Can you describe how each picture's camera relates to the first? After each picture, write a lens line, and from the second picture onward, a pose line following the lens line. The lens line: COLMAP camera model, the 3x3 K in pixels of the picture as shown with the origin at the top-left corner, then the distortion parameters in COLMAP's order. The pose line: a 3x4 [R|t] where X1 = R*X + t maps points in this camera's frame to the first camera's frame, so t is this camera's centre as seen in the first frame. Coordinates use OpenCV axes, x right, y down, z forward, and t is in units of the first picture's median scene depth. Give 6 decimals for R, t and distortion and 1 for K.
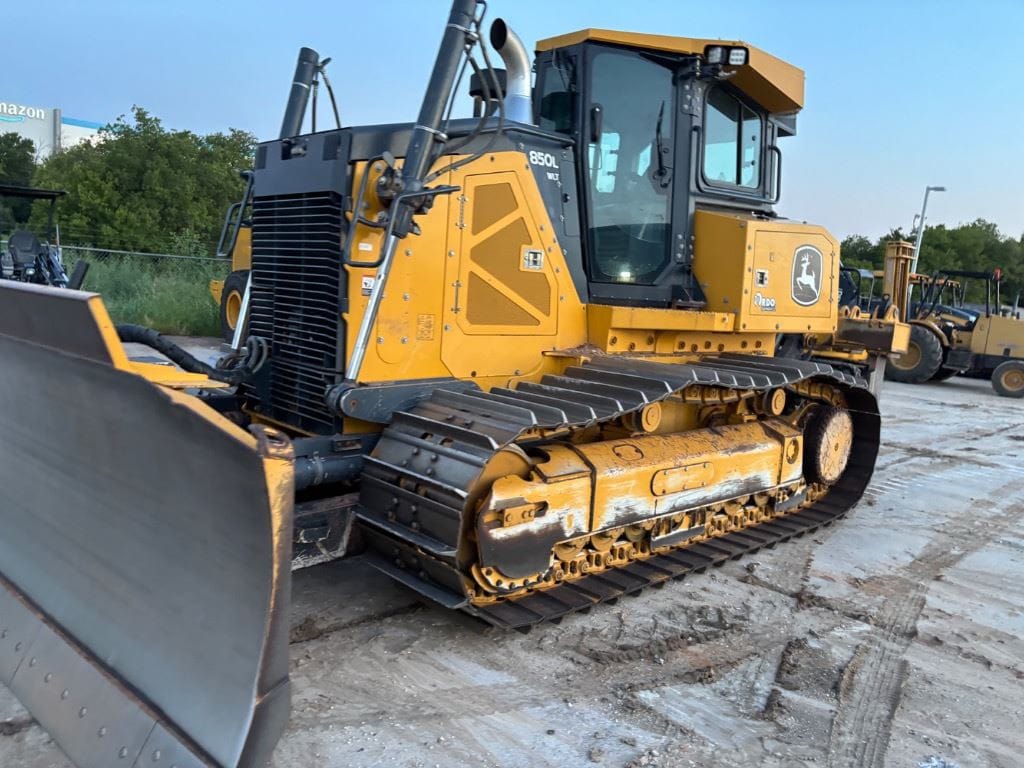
lens RADIAL K [[779.3, 0, 514.5], [0, 779.3, 364.8], [0, 0, 1]] dist [0.076338, -0.000157]
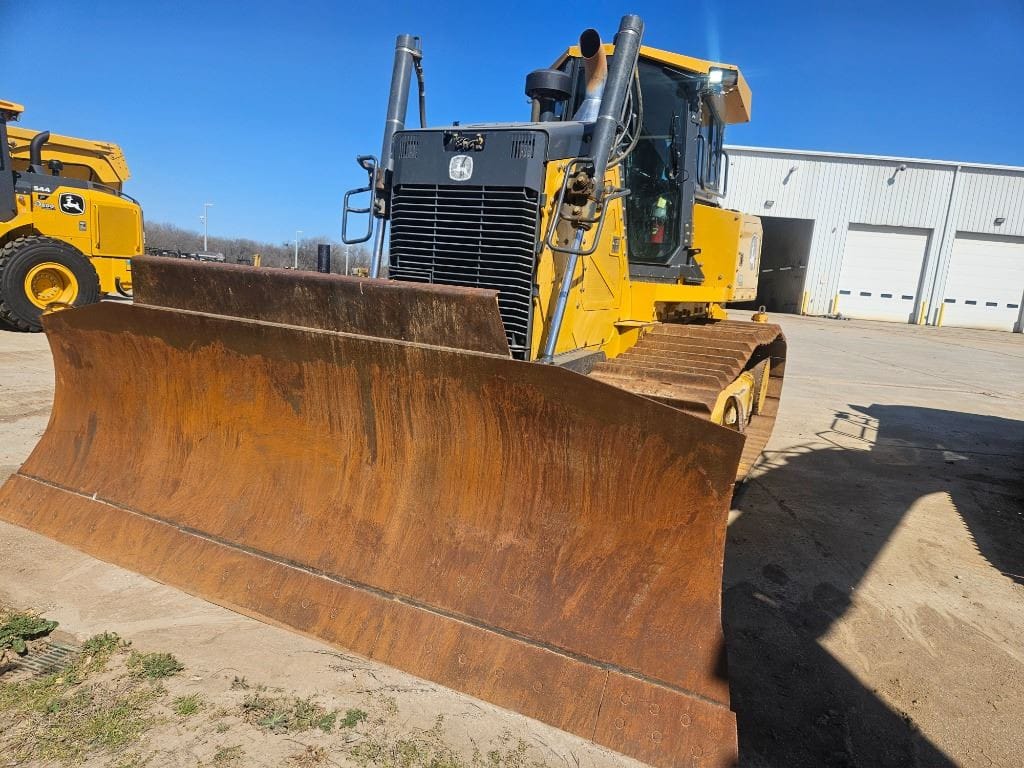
lens RADIAL K [[704.0, 0, 512.0], [0, 704.0, 384.0], [0, 0, 1]] dist [0.041789, -0.000509]
pose [[0.940684, -0.055493, 0.334716, -0.447447], [0.024175, 0.994989, 0.097019, -0.029929], [-0.338423, -0.083173, 0.937311, 0.029213]]
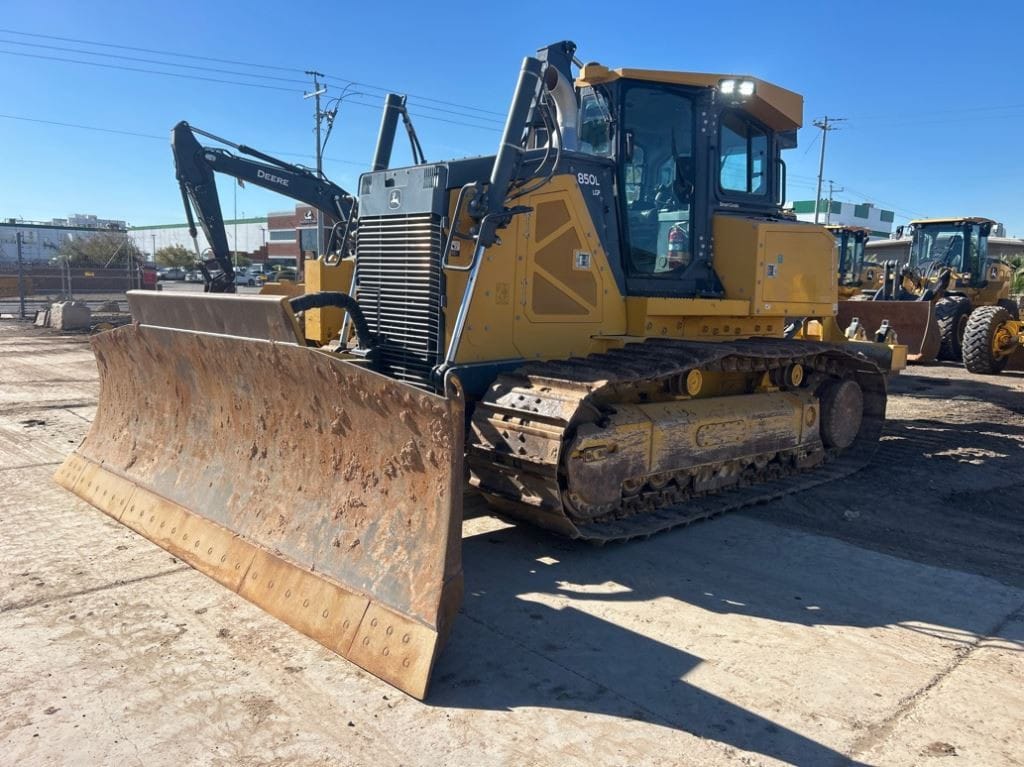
lens RADIAL K [[779.3, 0, 514.5], [0, 779.3, 364.3], [0, 0, 1]] dist [0.076338, -0.000157]
pose [[0.999434, -0.026298, -0.020992, -0.056250], [0.026257, 0.999653, -0.002202, 0.025659], [0.021042, 0.001649, 0.999777, -0.212233]]
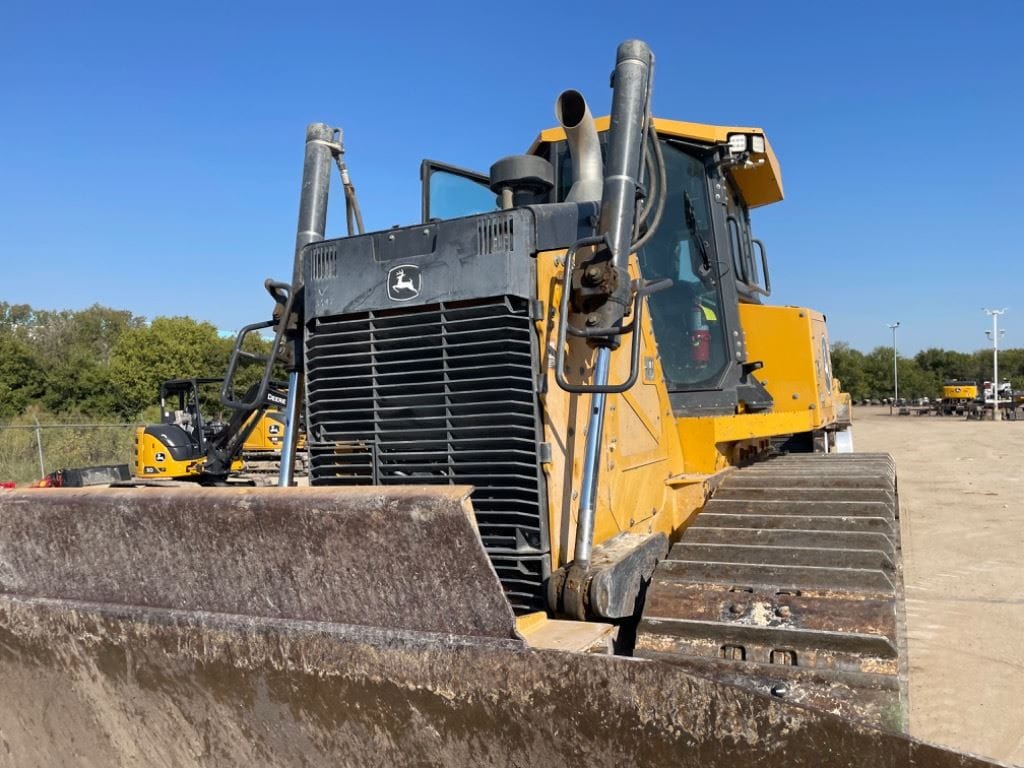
lens RADIAL K [[779.3, 0, 514.5], [0, 779.3, 364.8], [0, 0, 1]] dist [0.076338, -0.000157]
pose [[0.930595, -0.094059, 0.353759, -0.357427], [0.147369, 0.980913, -0.126857, -0.051310], [-0.335075, 0.170185, 0.926694, 0.263757]]
